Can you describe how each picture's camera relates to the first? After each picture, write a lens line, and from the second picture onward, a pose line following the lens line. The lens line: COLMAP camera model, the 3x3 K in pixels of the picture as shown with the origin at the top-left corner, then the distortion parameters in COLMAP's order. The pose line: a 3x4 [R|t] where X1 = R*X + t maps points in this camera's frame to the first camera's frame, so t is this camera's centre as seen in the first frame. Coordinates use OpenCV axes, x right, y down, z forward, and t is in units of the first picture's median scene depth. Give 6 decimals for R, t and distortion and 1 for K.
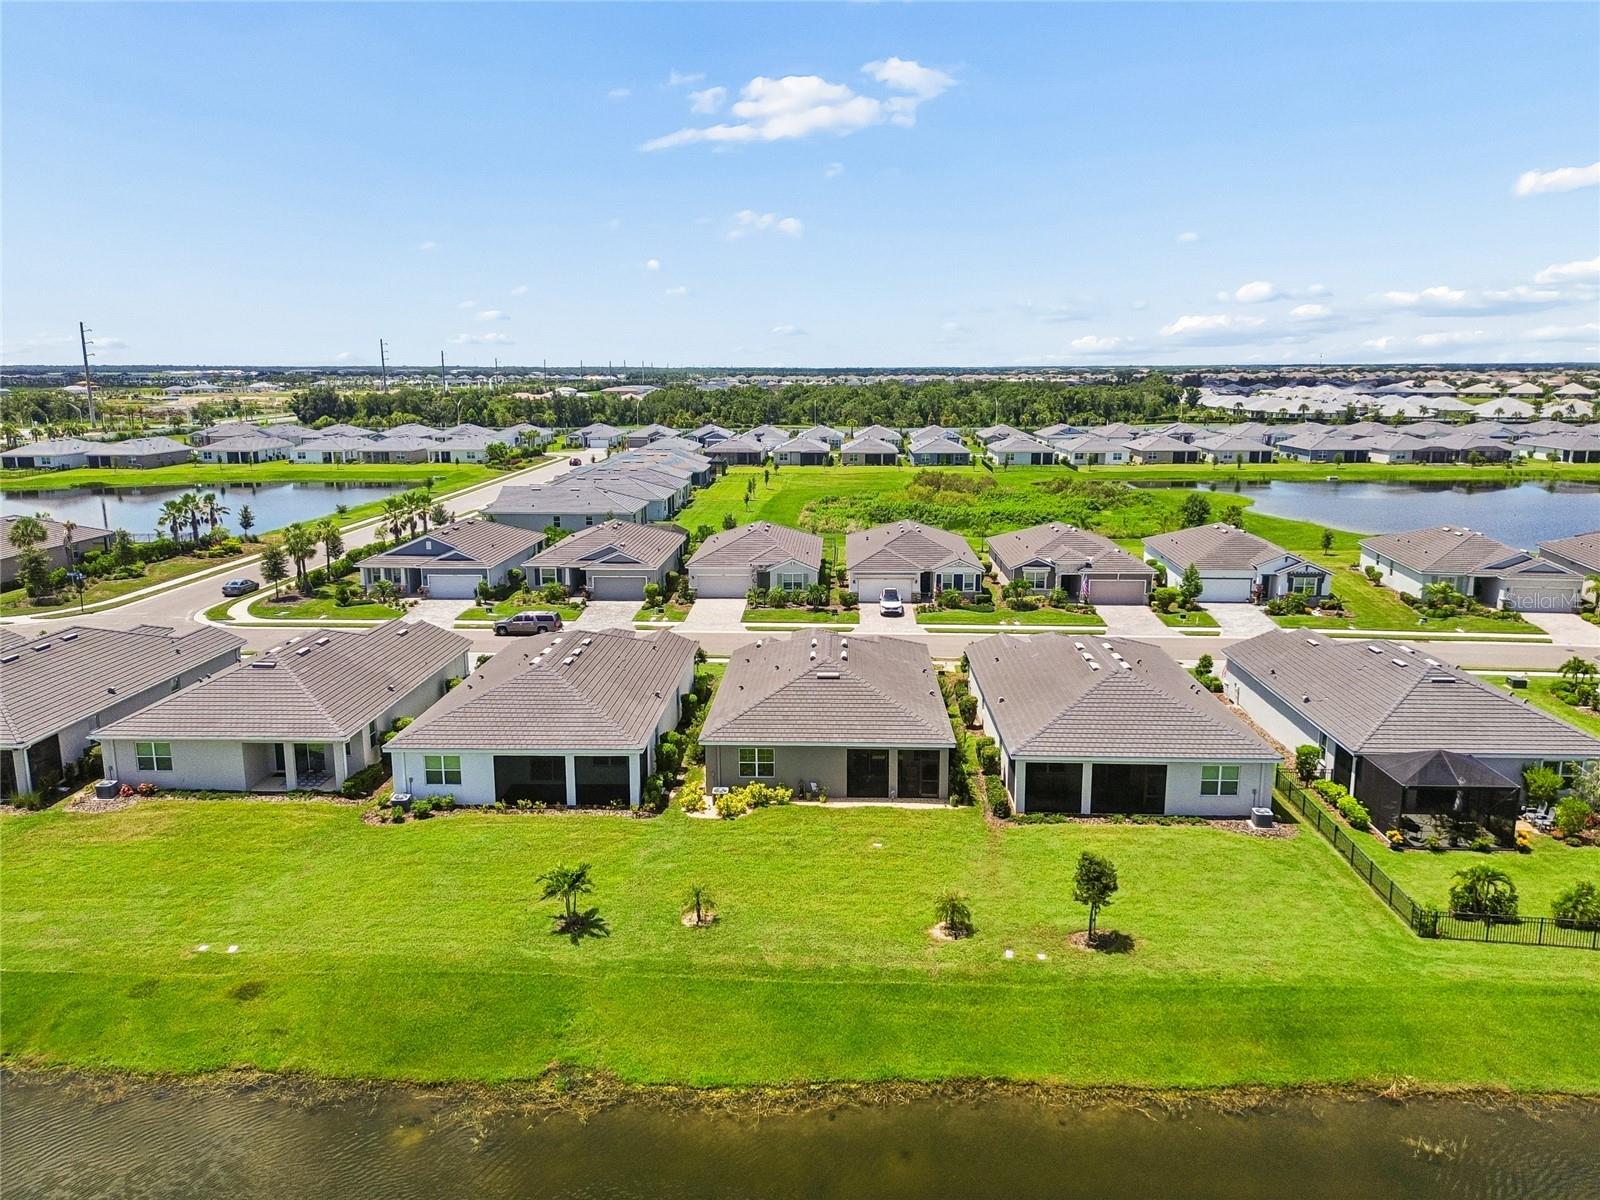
lens RADIAL K [[1122.0, 0, 812.3], [0, 1122.0, 601.1], [0, 0, 1]] dist [0.081728, -0.091470]
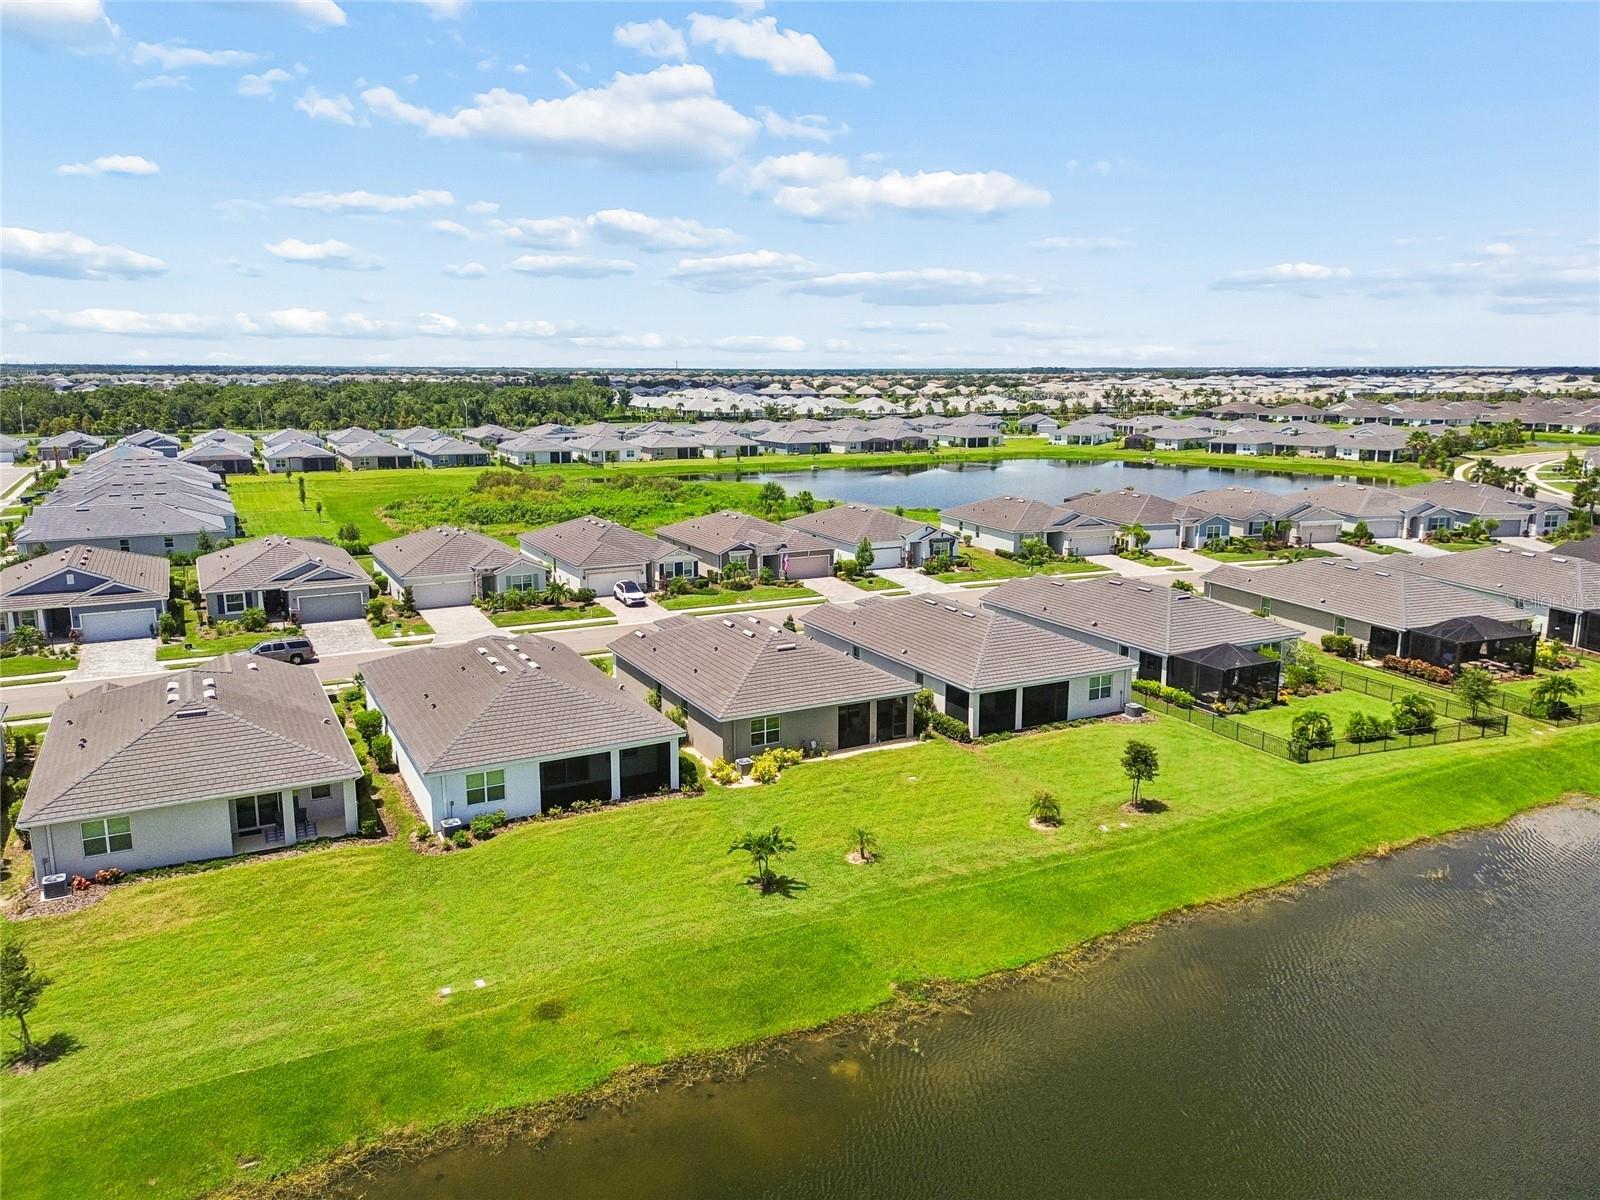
lens RADIAL K [[1131.7, 0, 788.9], [0, 1131.7, 571.1], [0, 0, 1]] dist [0.088802, -0.112970]
pose [[0.869928, -0.082854, 0.486170, -0.306596], [0.096471, 0.995331, -0.002994, -0.002273], [-0.483652, 0.049506, 0.873859, 0.015465]]
